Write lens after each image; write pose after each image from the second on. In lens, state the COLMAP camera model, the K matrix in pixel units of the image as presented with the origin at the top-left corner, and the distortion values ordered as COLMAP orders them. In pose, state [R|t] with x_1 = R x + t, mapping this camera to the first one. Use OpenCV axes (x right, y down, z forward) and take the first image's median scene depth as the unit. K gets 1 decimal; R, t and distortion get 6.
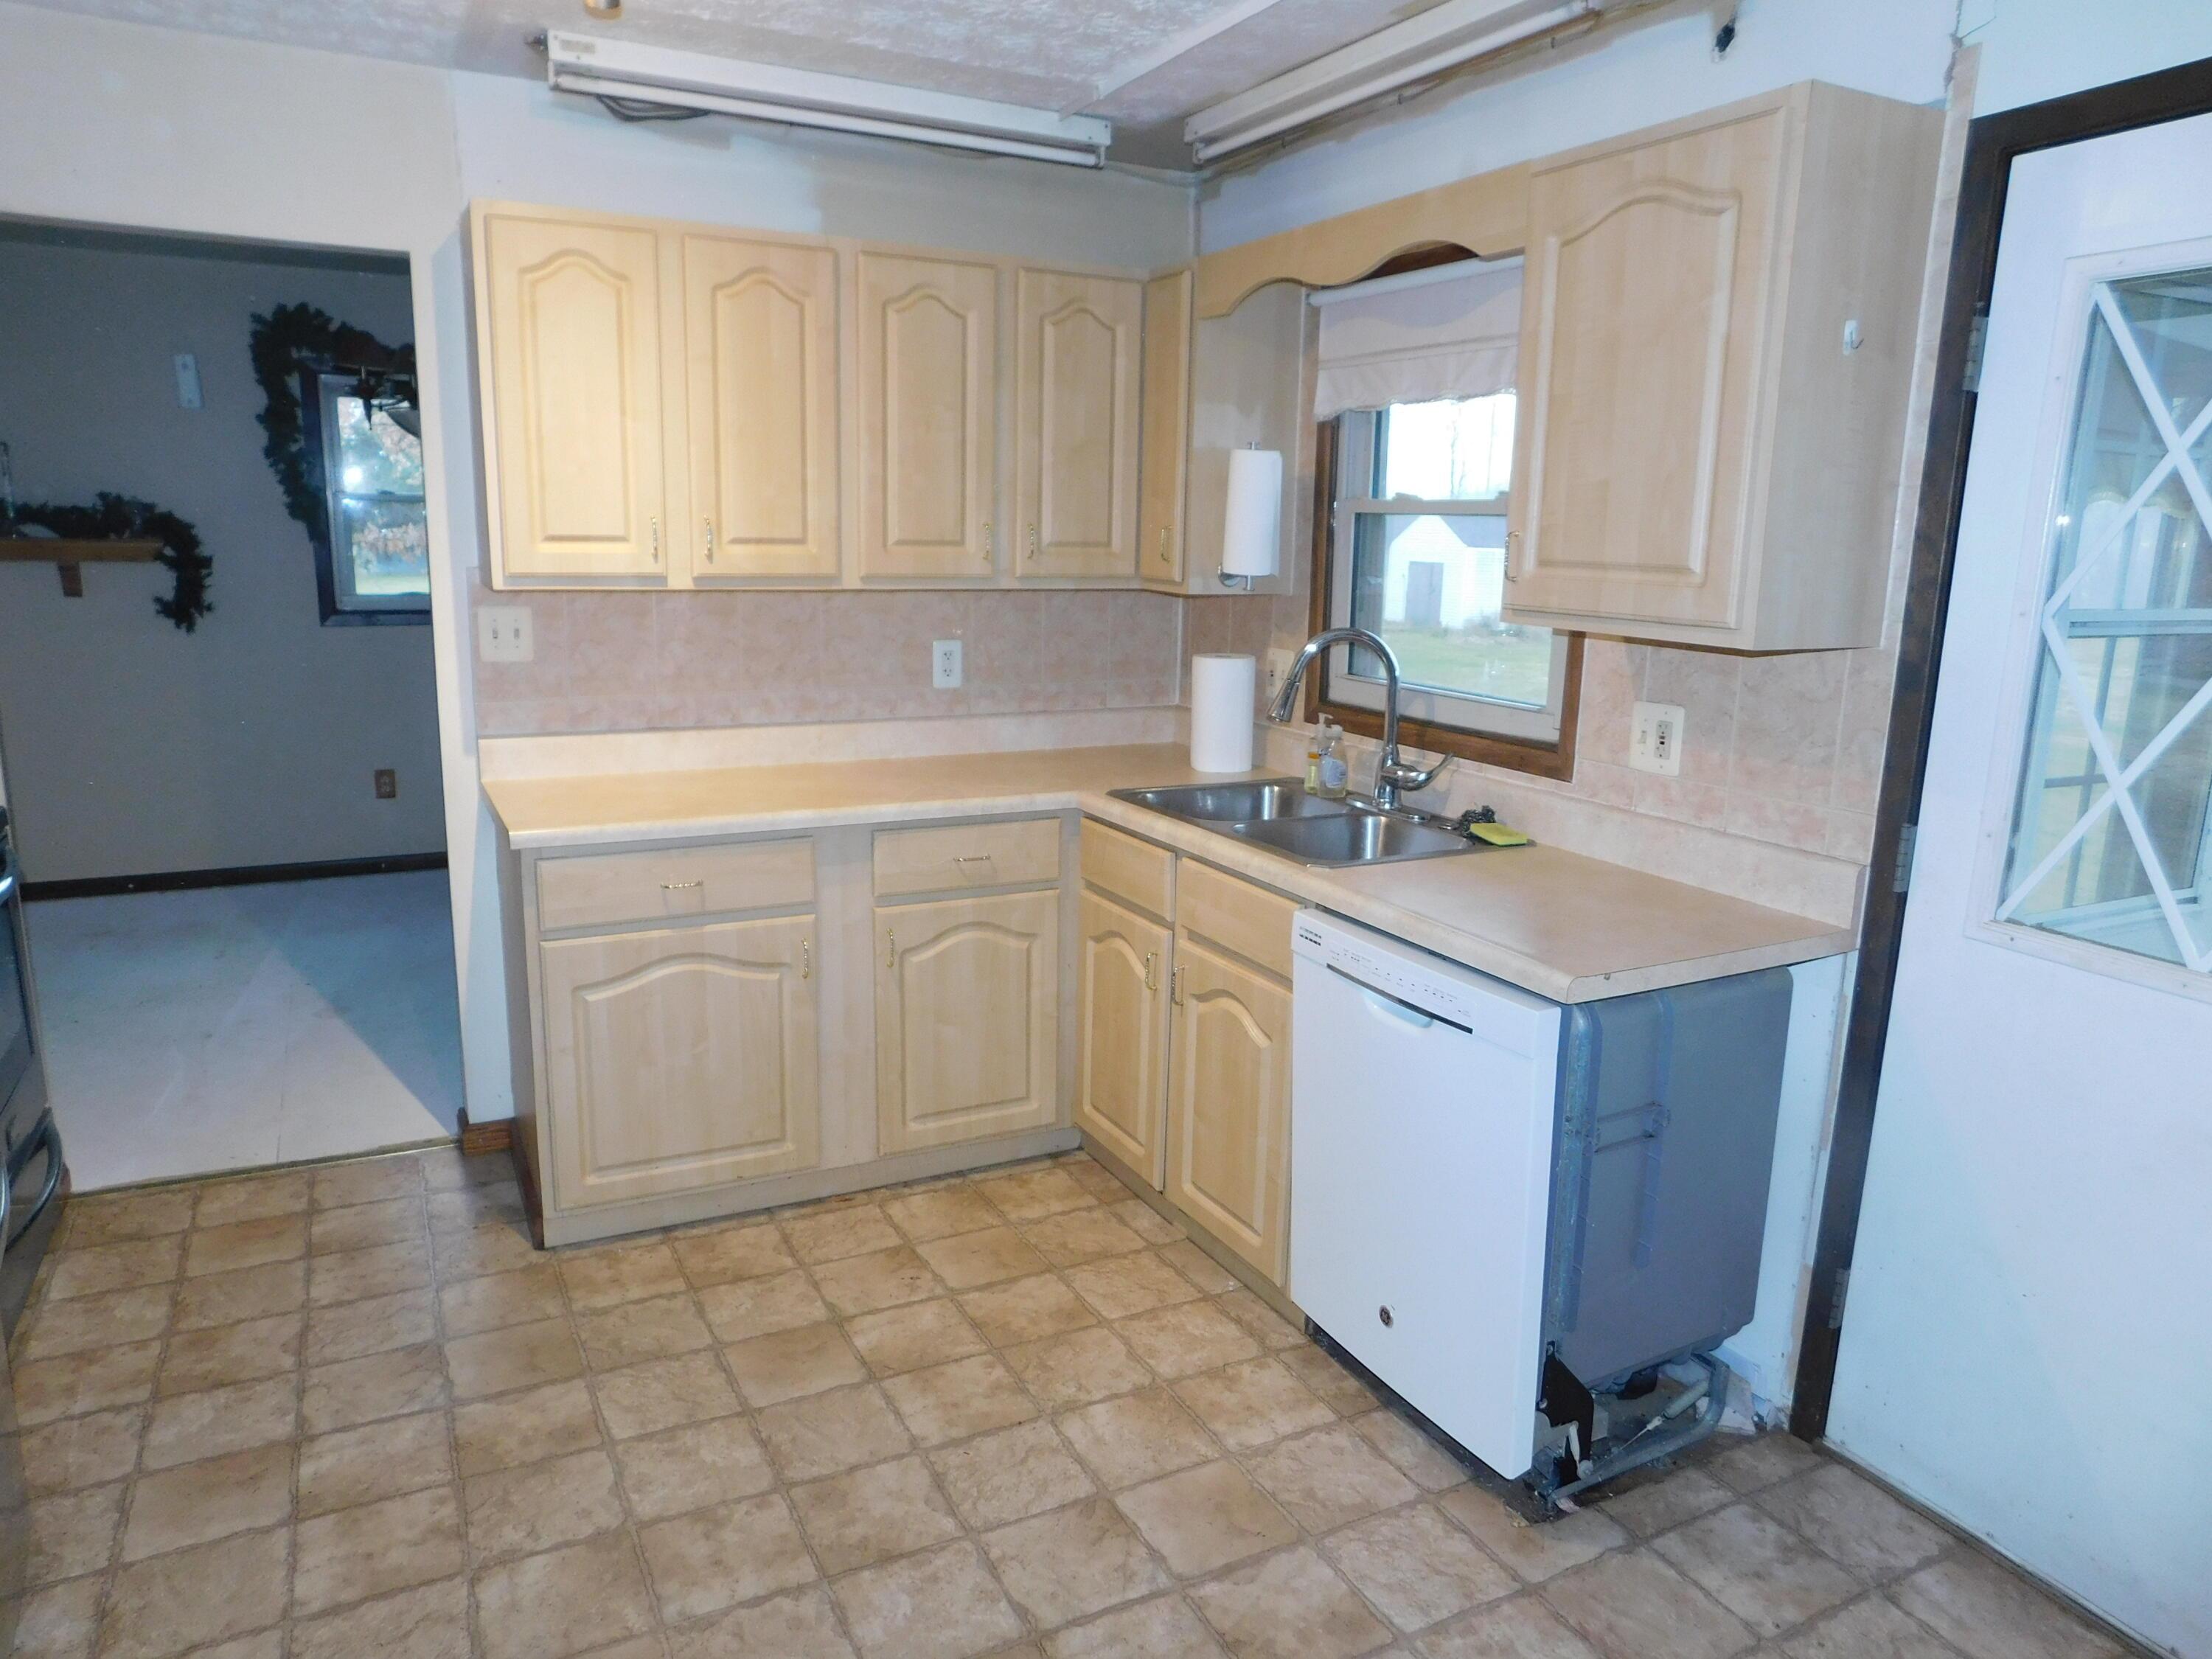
lens RADIAL K [[1473.3, 0, 1103.9], [0, 1473.3, 832.5], [0, 0, 1]] dist [0.003786, 0.001690]
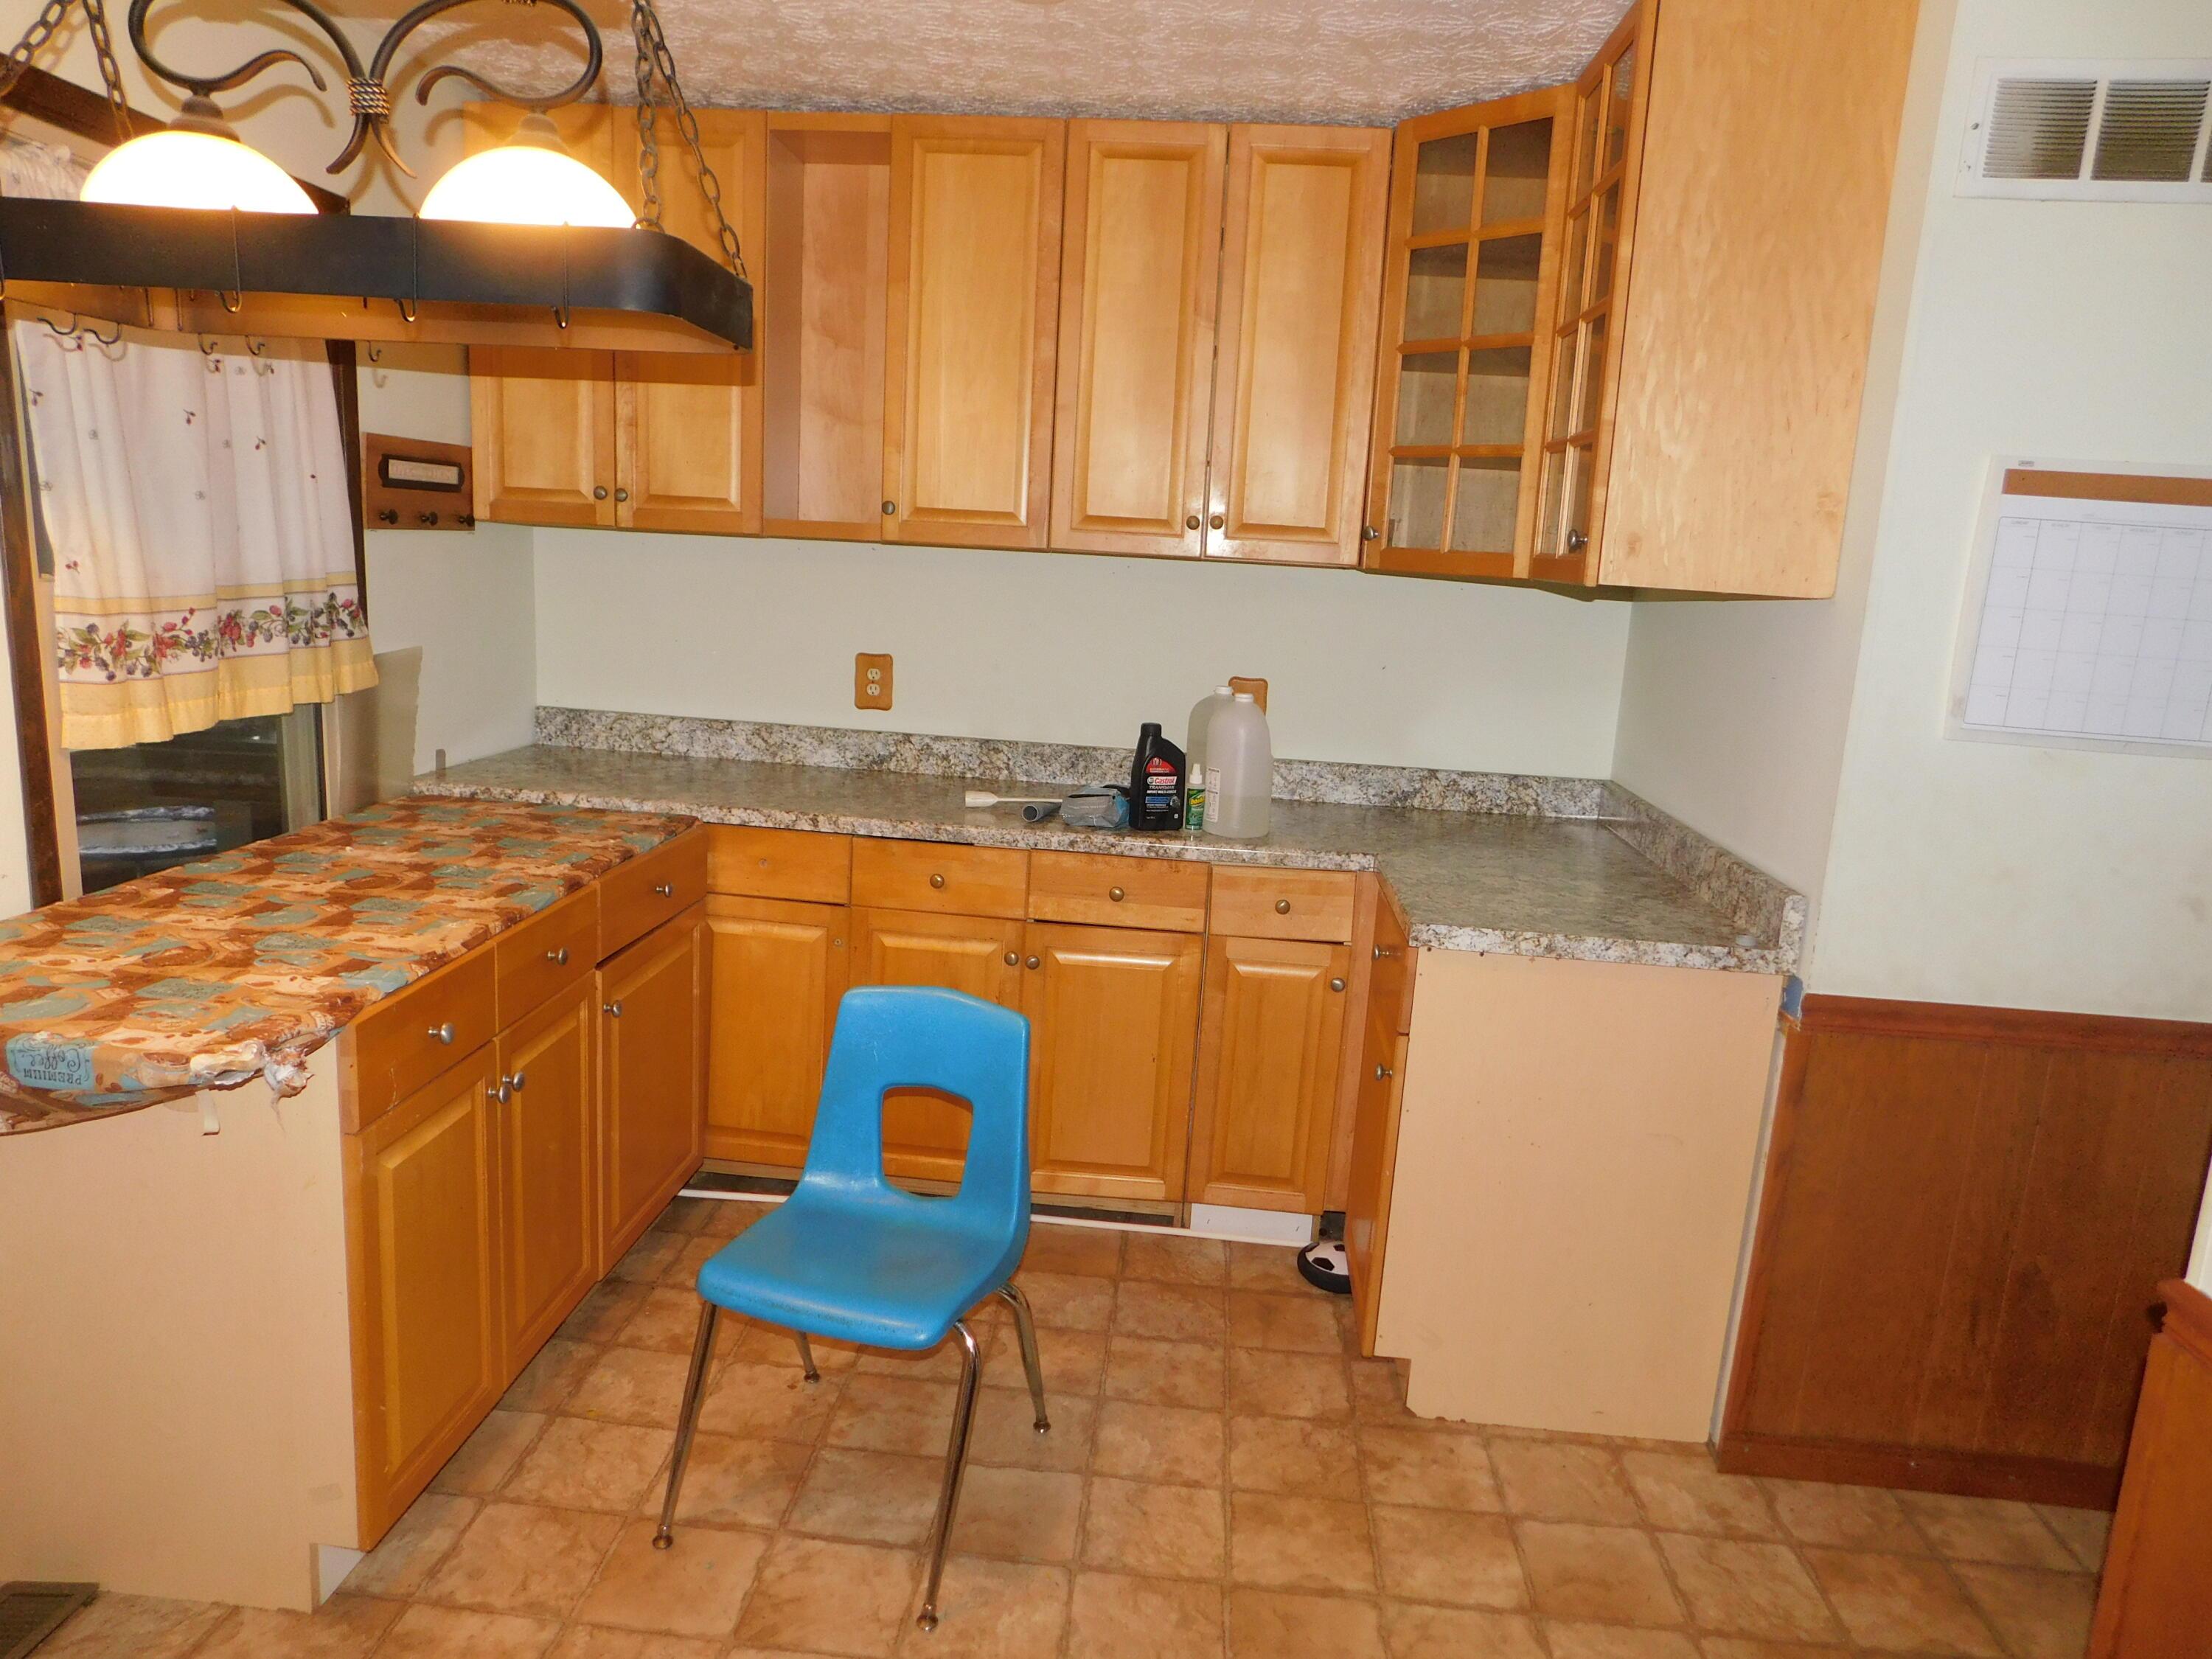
lens RADIAL K [[1473.3, 0, 1101.8], [0, 1473.3, 831.6], [0, 0, 1]] dist [0.003786, 0.001690]
pose [[-0.847118, -0.165610, 0.504940, -0.685903], [0.032669, 0.932171, 0.360540, -0.357239], [-0.530399, 0.321916, -0.784249, 1.664720]]
